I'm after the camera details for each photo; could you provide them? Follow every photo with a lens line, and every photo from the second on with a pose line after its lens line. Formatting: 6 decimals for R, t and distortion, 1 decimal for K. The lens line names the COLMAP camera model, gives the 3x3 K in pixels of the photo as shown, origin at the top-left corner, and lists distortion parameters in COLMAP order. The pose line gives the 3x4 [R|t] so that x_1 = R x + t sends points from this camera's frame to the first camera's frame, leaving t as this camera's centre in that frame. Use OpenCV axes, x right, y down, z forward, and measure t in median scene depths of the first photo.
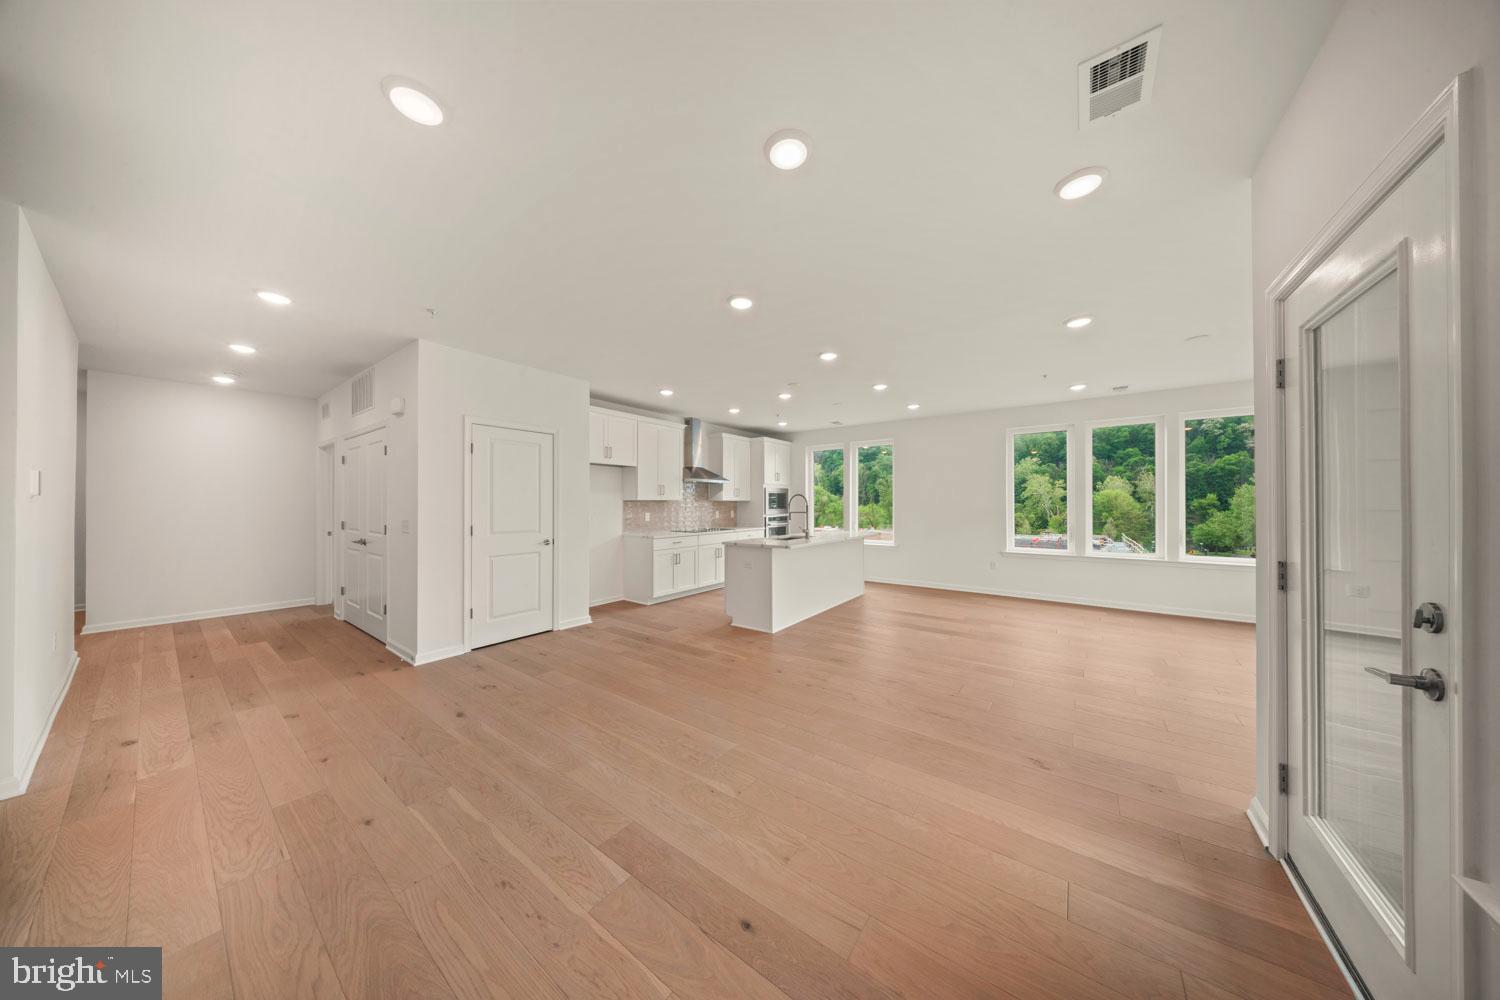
lens RADIAL K [[437.7, 0, 759.3], [0, 437.7, 502.4], [0, 0, 1]] dist [0.003137, -0.000671]
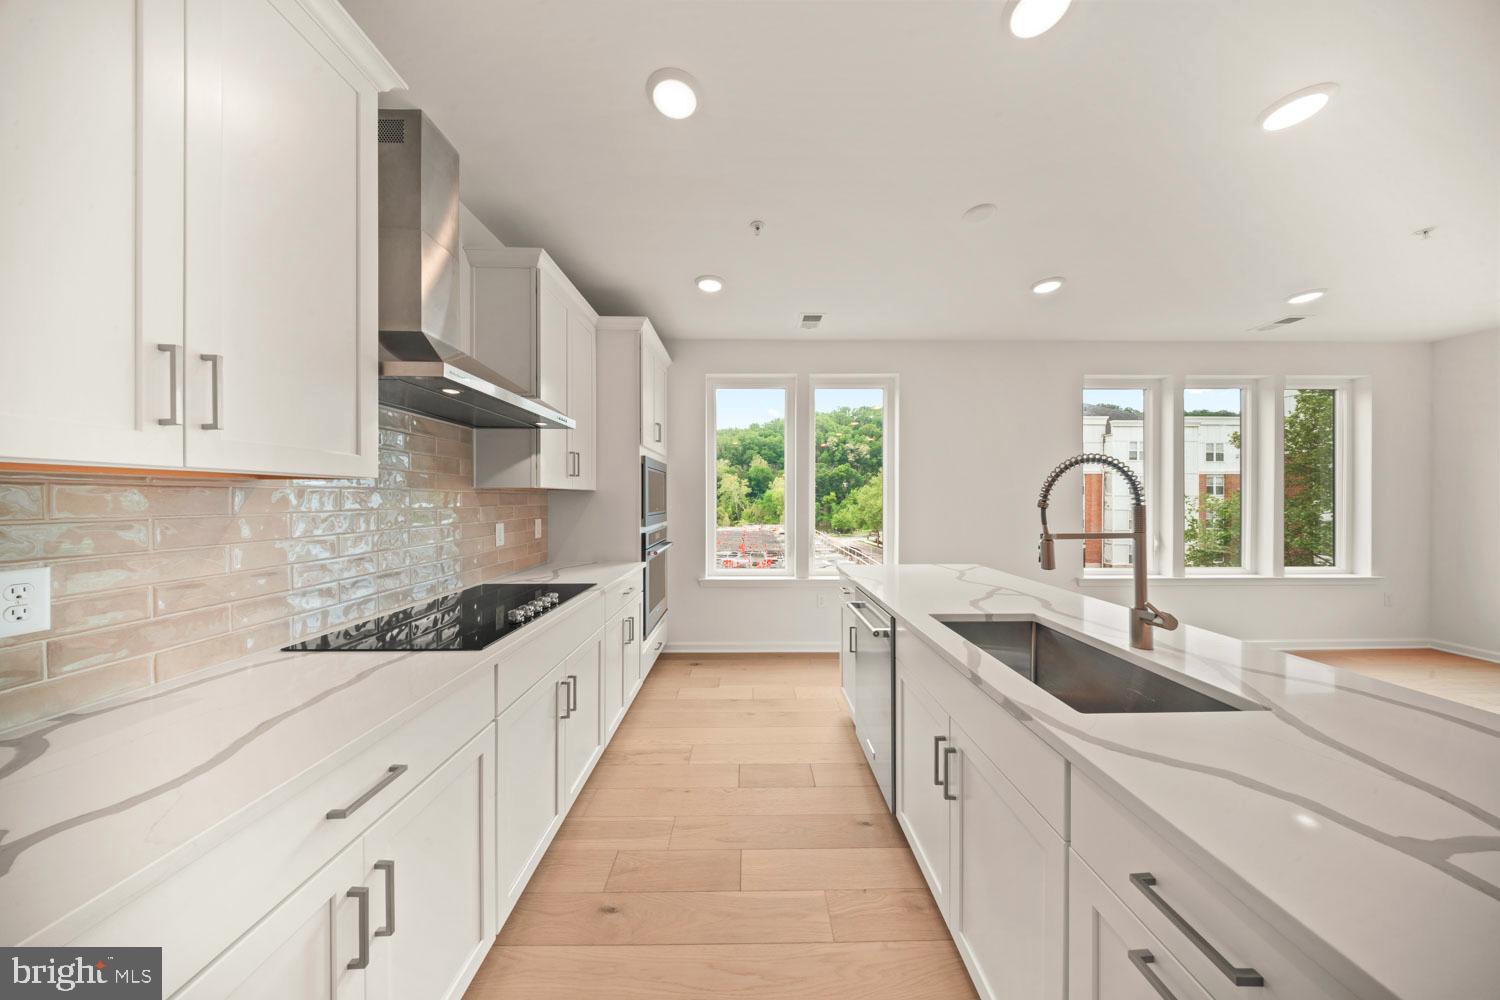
lens RADIAL K [[437.7, 0, 761.0], [0, 437.7, 499.9], [0, 0, 1]] dist [0.003137, -0.000671]
pose [[0.794036, 0.000146, 0.607871, -0.128241], [-0.003305, 0.999986, 0.004077, 0.002320], [-0.607862, -0.005246, 0.794025, 0.603915]]
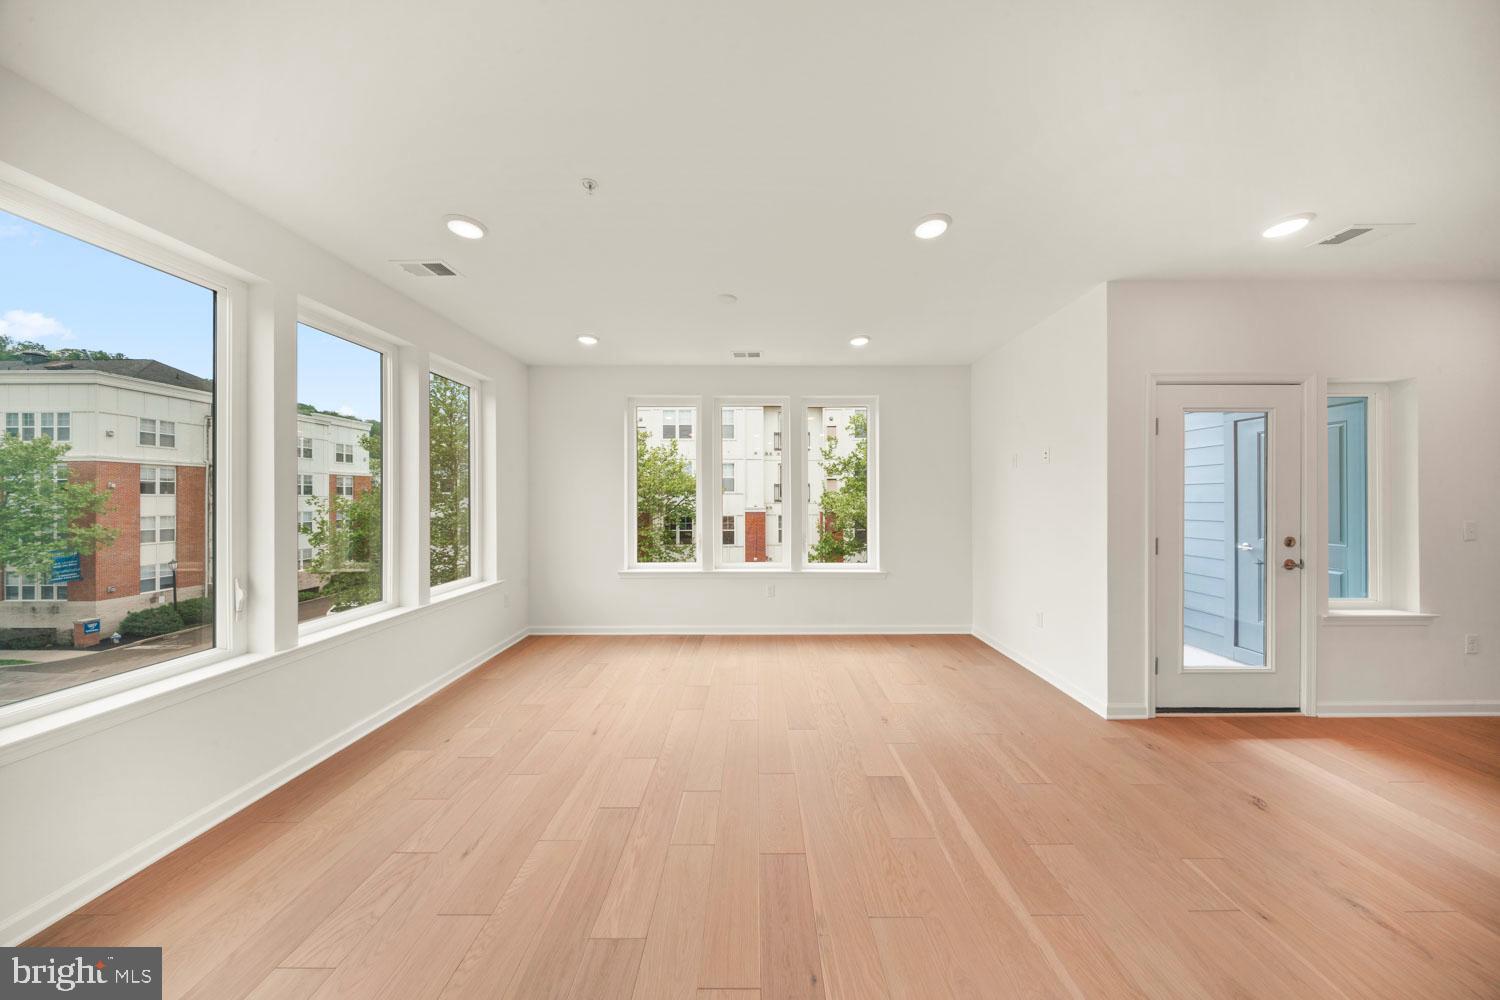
lens RADIAL K [[437.7, 0, 754.2], [0, 437.7, 496.6], [0, 0, 1]] dist [0.003137, -0.000671]
pose [[-0.594007, 0.004634, 0.804446, 0.147910], [0.001413, 0.999988, -0.004718, -0.004198], [-0.804459, -0.001666, -0.594006, 0.637291]]
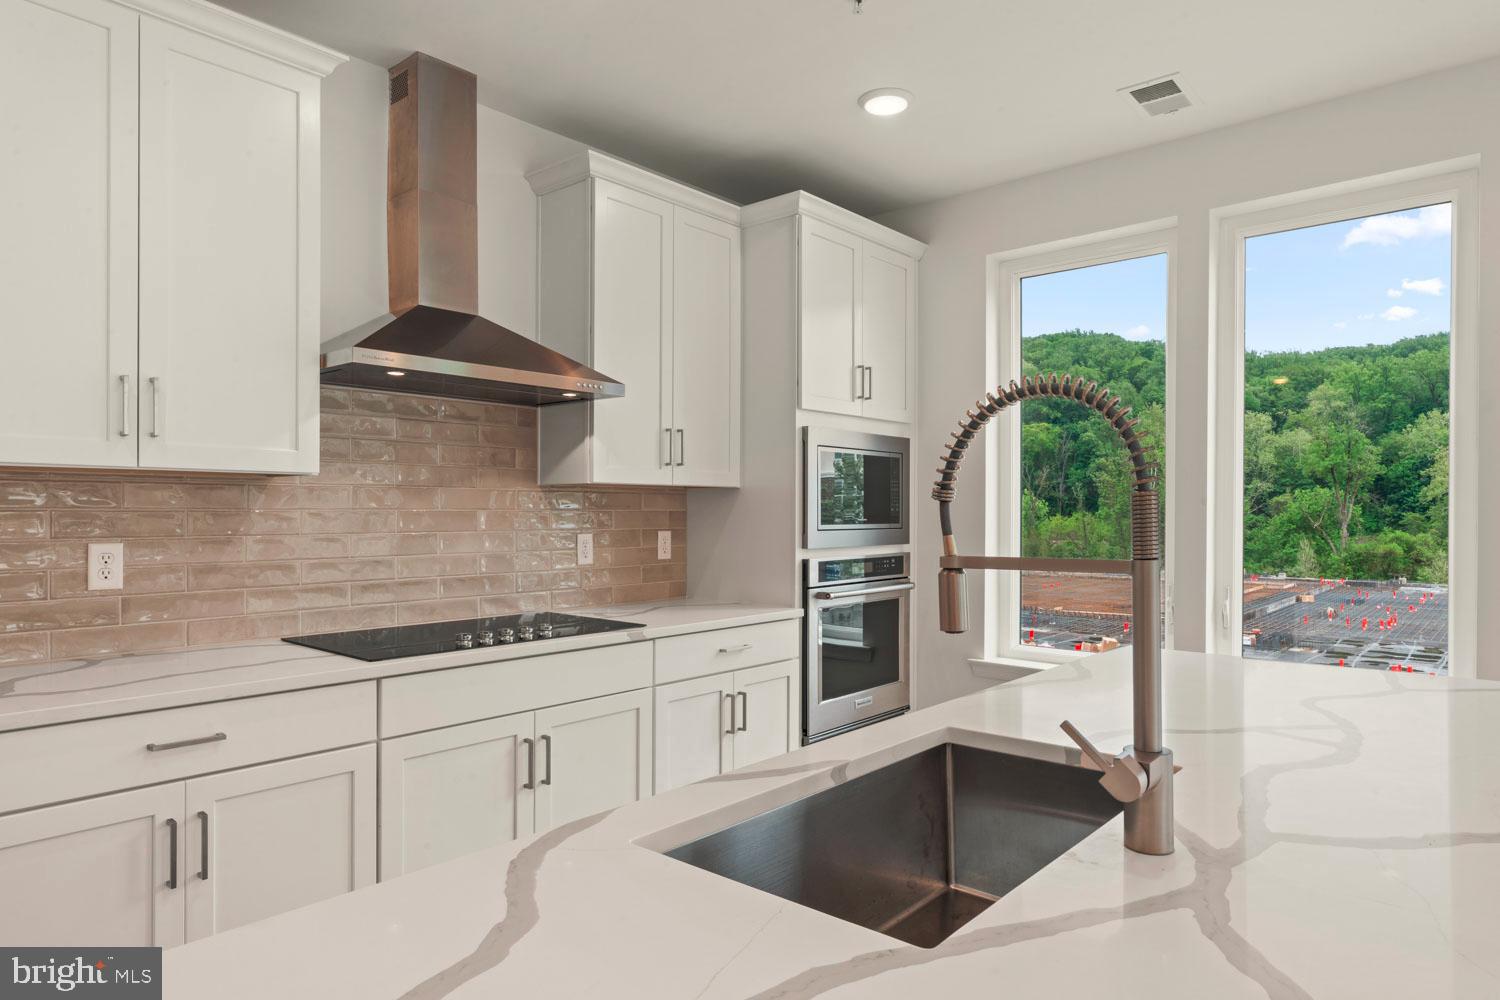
lens RADIAL K [[906.1, 0, 765.1], [0, 906.1, 512.9], [0, 0, 1]] dist [-0.001301, 0.001066]
pose [[0.996900, 0.004903, -0.078529, 0.027630], [-0.004503, 0.999976, 0.005259, 0.006858], [0.078553, -0.004889, 0.996898, 0.514775]]
